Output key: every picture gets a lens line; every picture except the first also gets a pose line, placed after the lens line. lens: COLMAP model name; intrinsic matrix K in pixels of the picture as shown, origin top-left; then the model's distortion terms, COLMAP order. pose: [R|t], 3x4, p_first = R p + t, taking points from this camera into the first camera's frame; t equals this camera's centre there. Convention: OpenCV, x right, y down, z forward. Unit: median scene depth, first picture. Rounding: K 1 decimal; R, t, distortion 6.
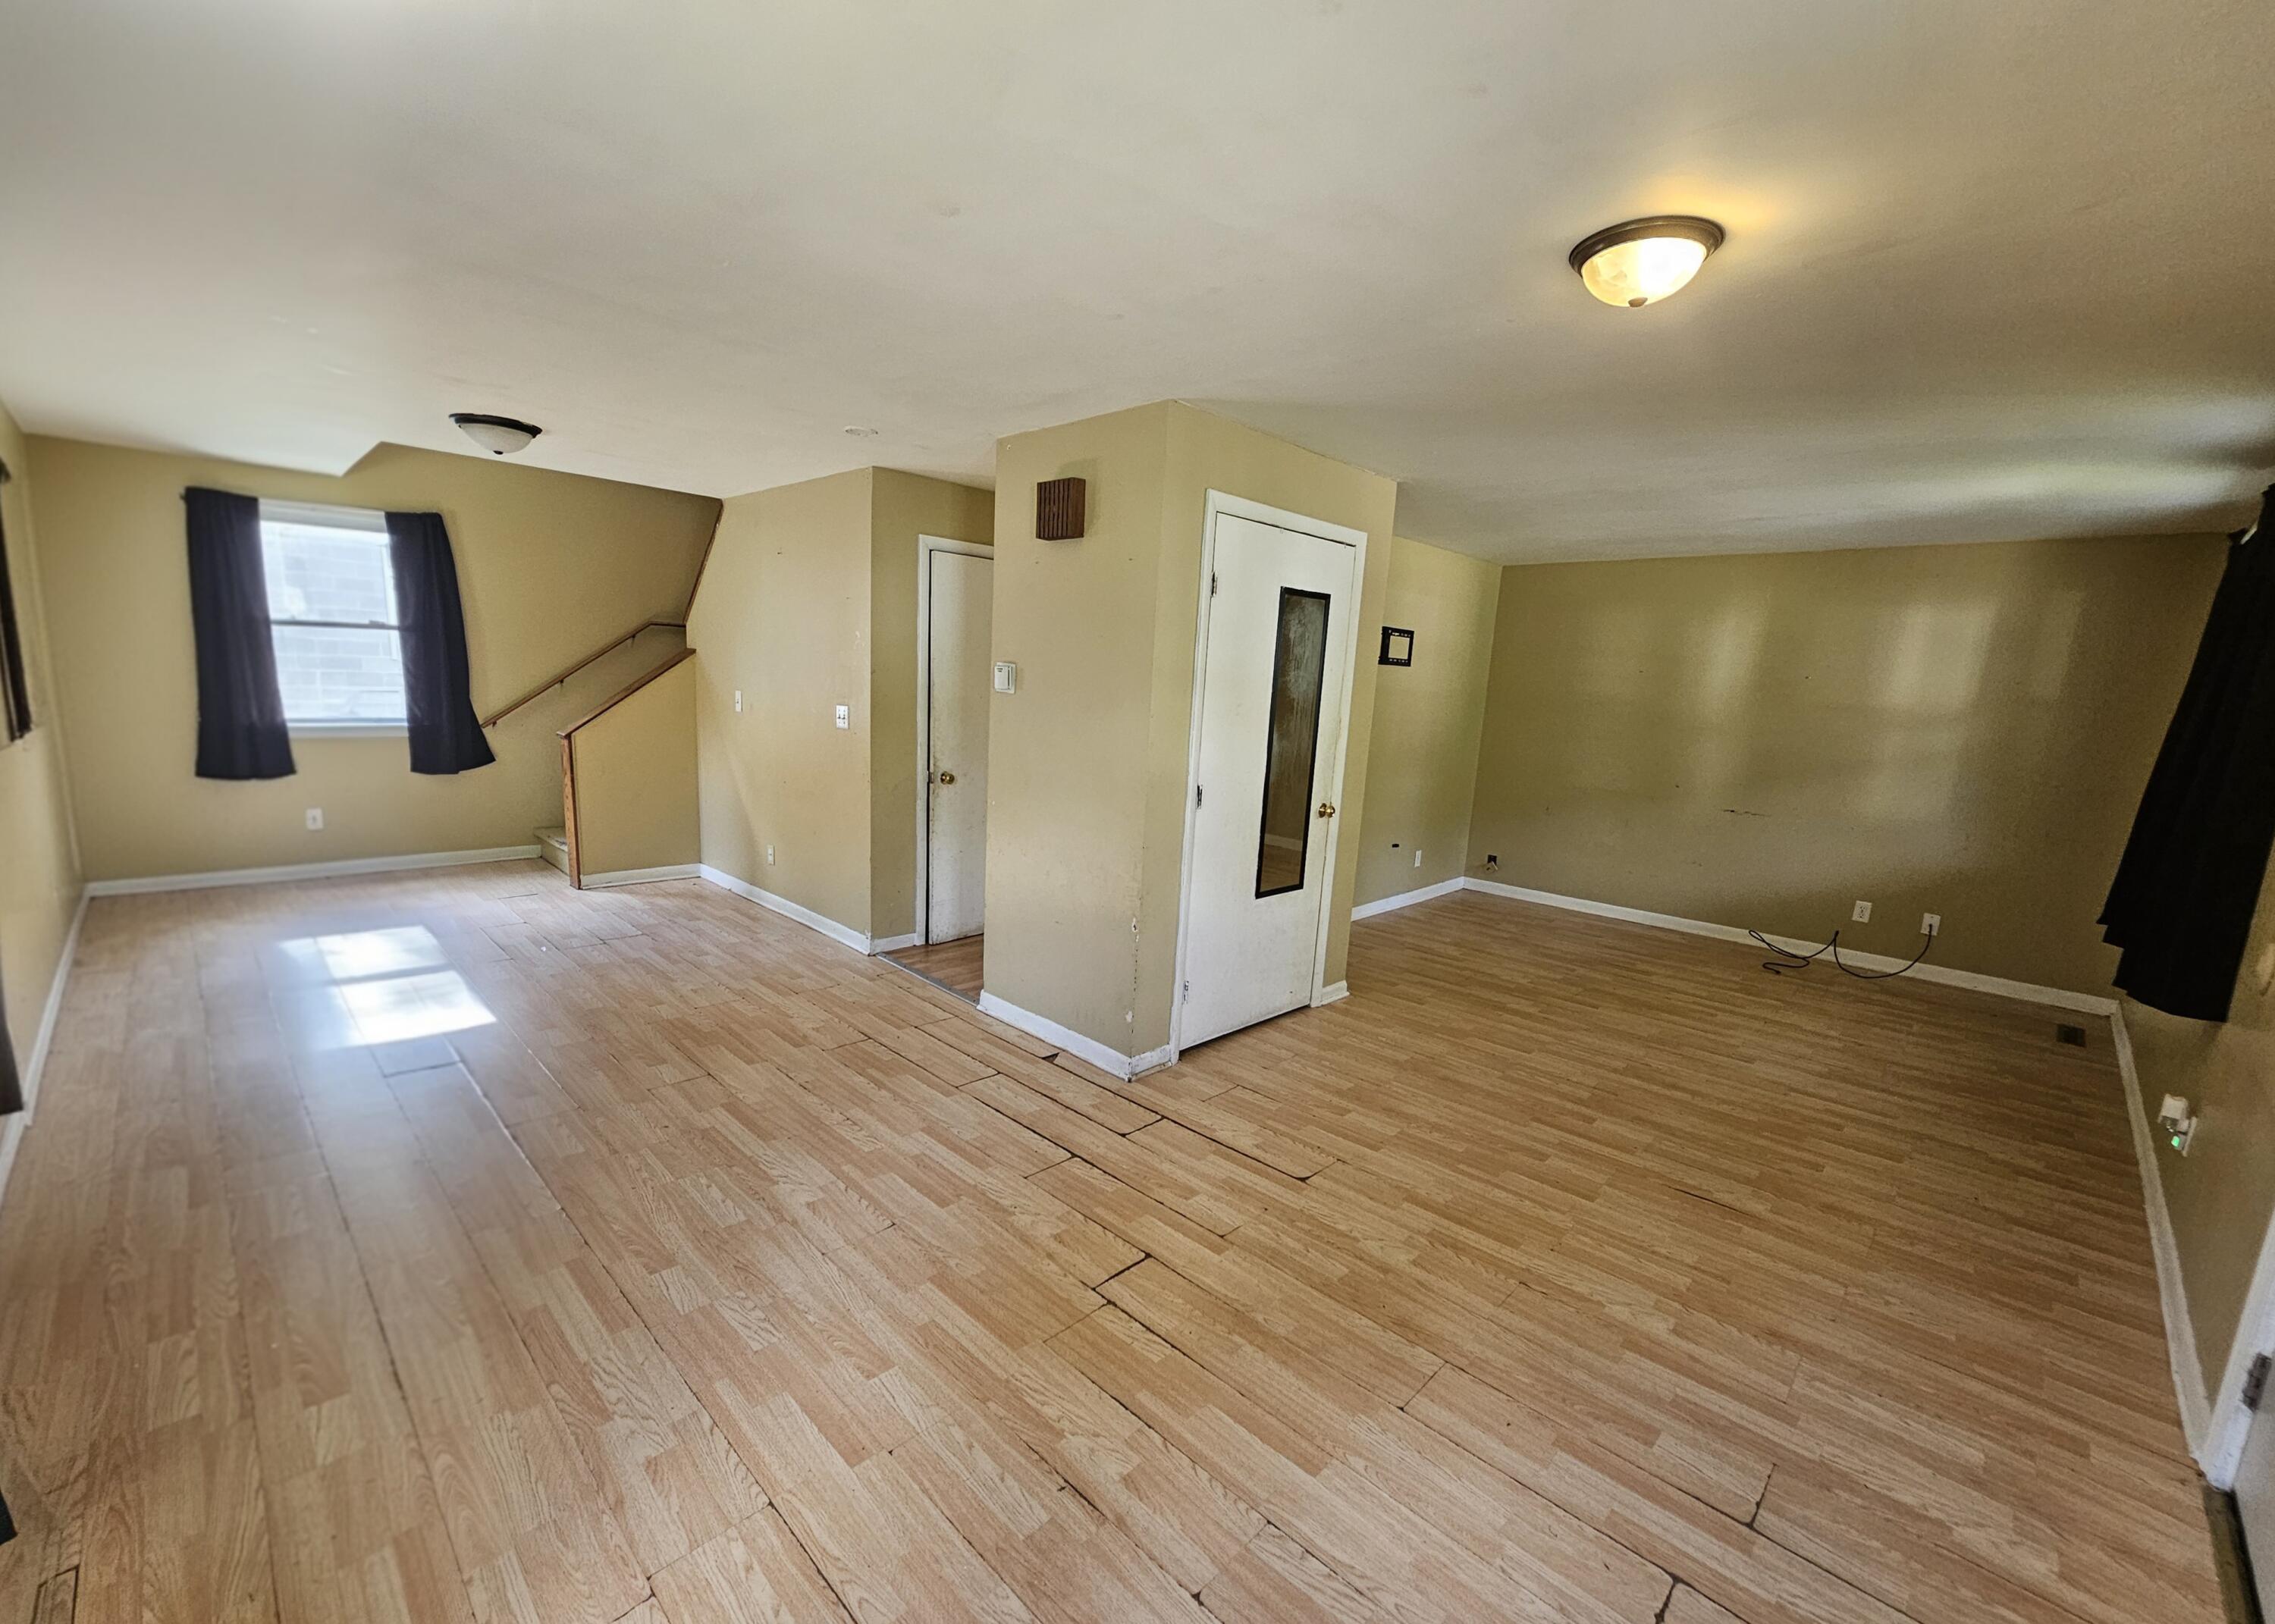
lens RADIAL K [[921.9, 0, 1121.0], [0, 921.9, 815.9], [0, 0, 1]] dist [0.003171, 0.000309]
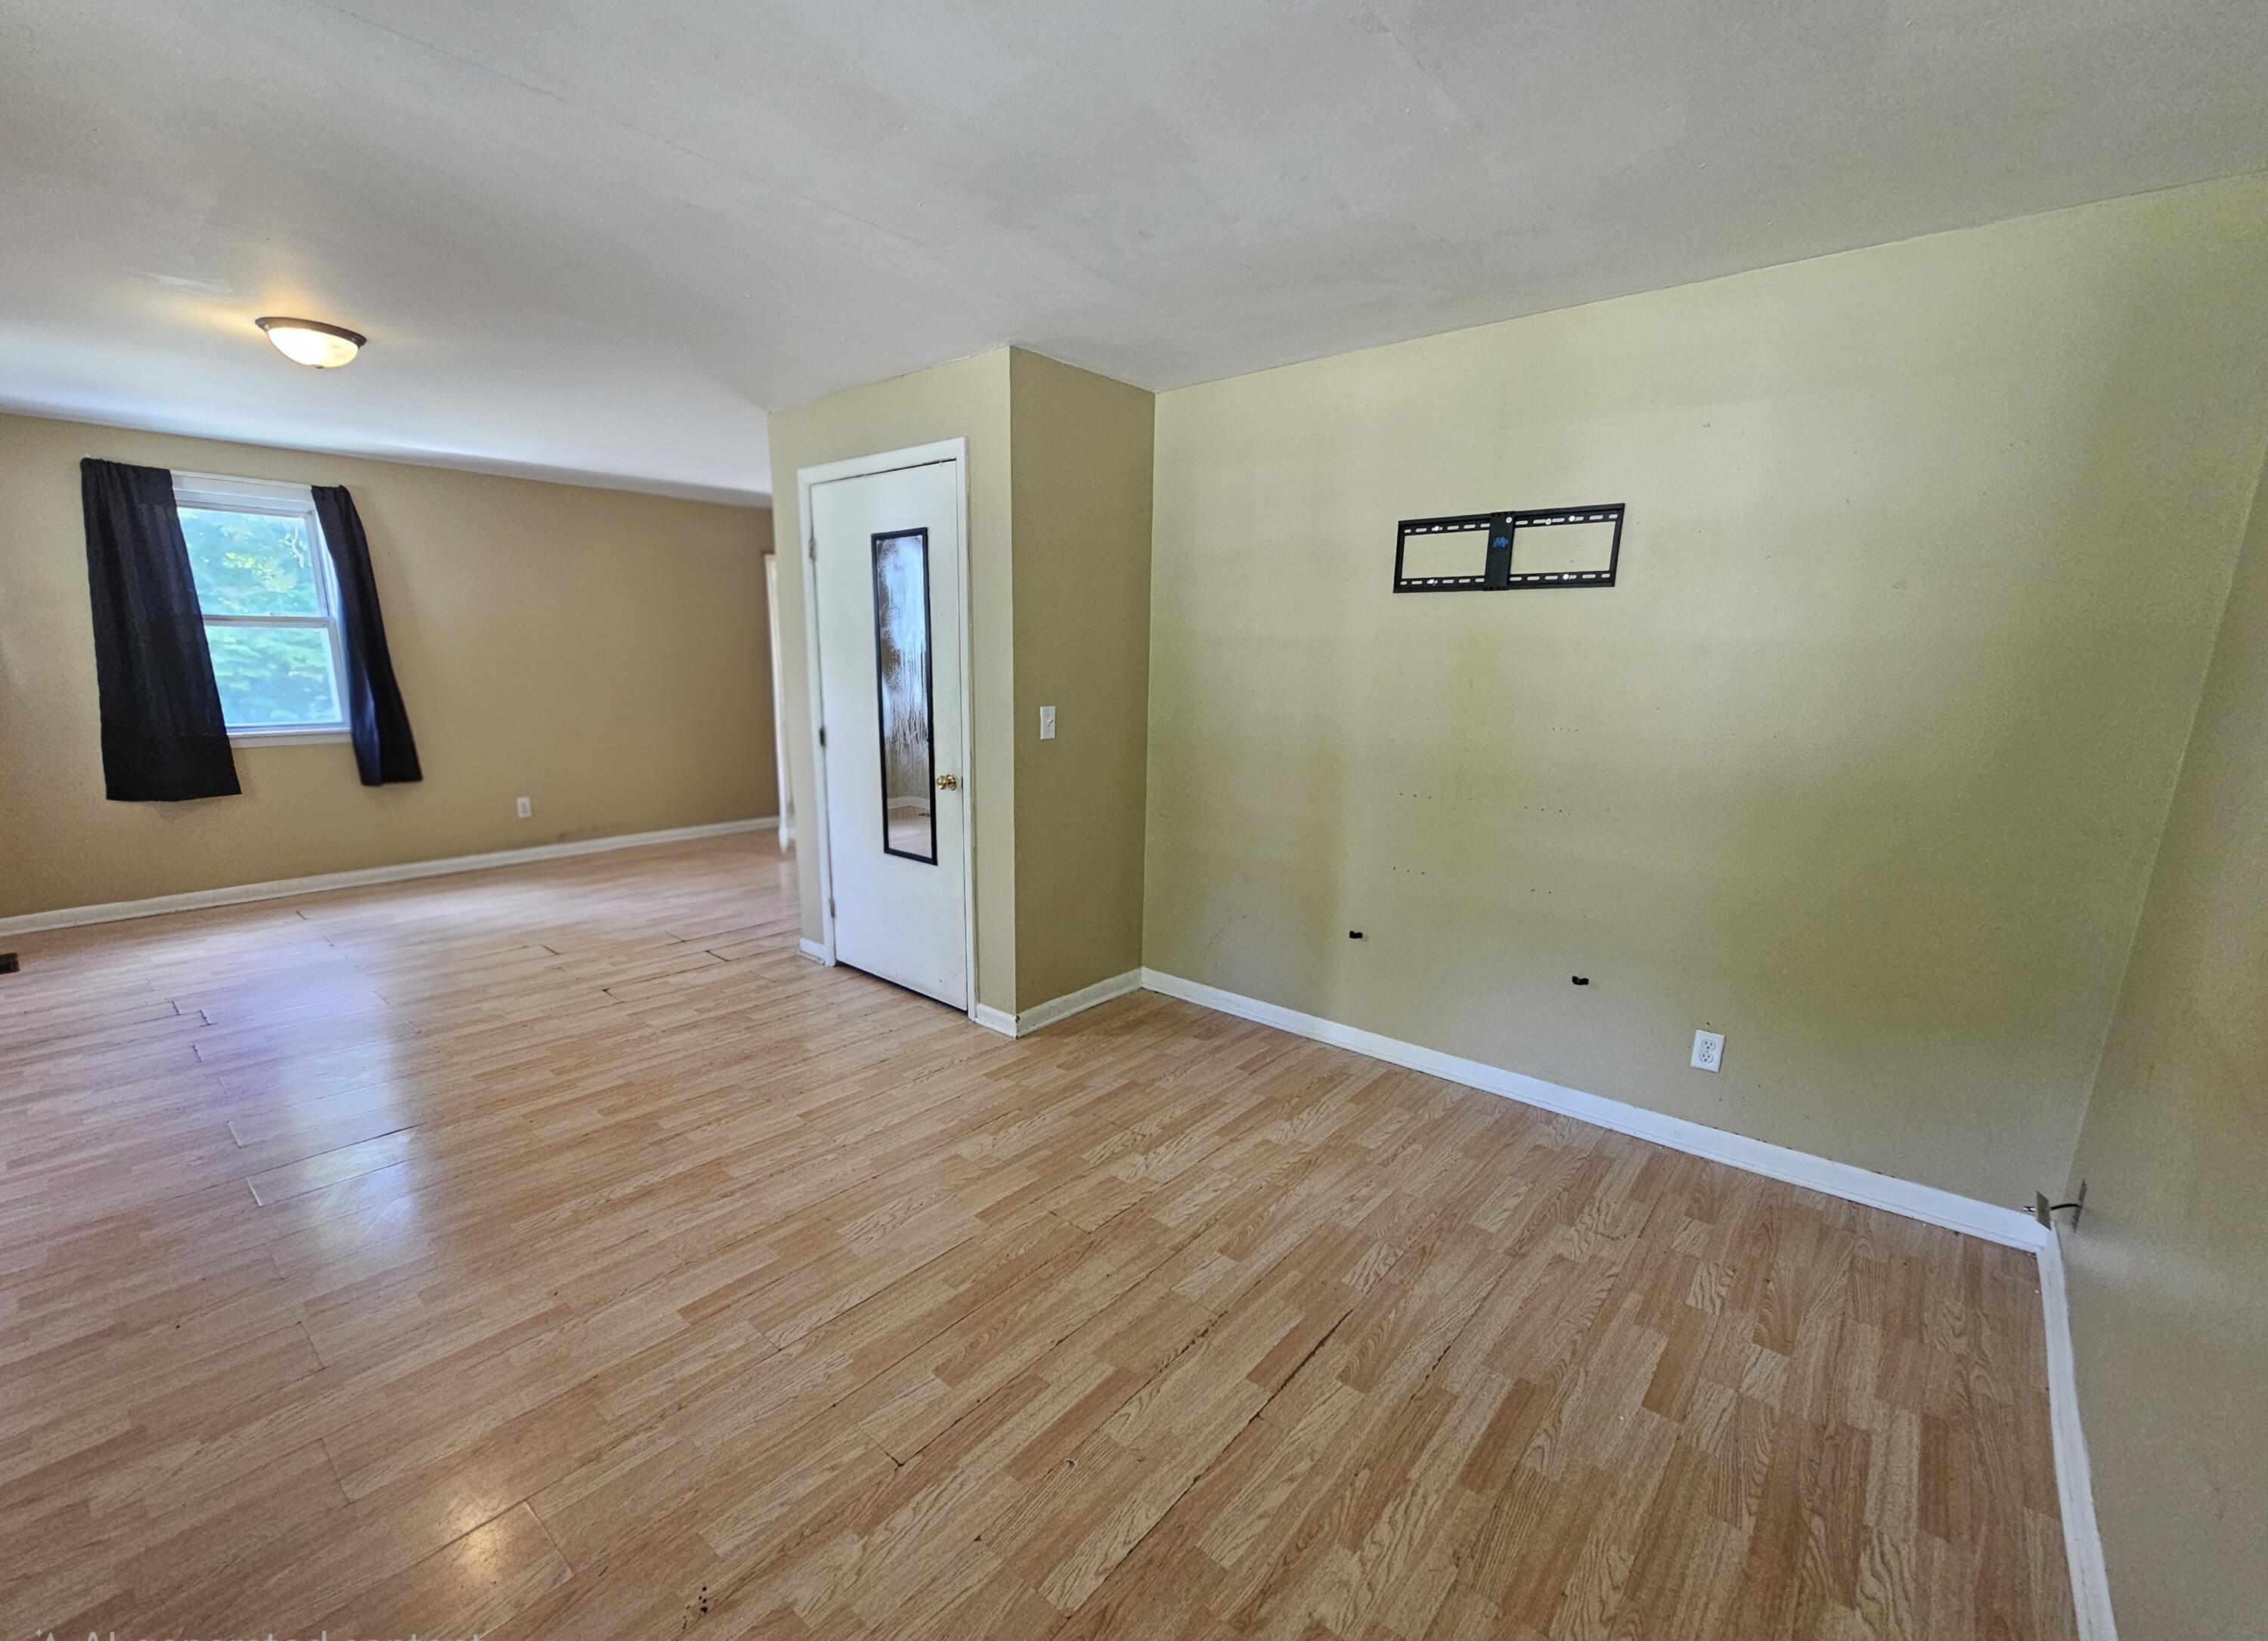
lens RADIAL K [[974.2, 0, 1119.2], [0, 974.2, 833.5], [0, 0, 1]] dist [0.008662, 0.001015]
pose [[0.073297, 0.147320, -0.986369, 1.229524], [-0.154691, 0.978739, 0.134685, -0.114486], [0.985240, 0.142711, 0.094528, 1.169659]]
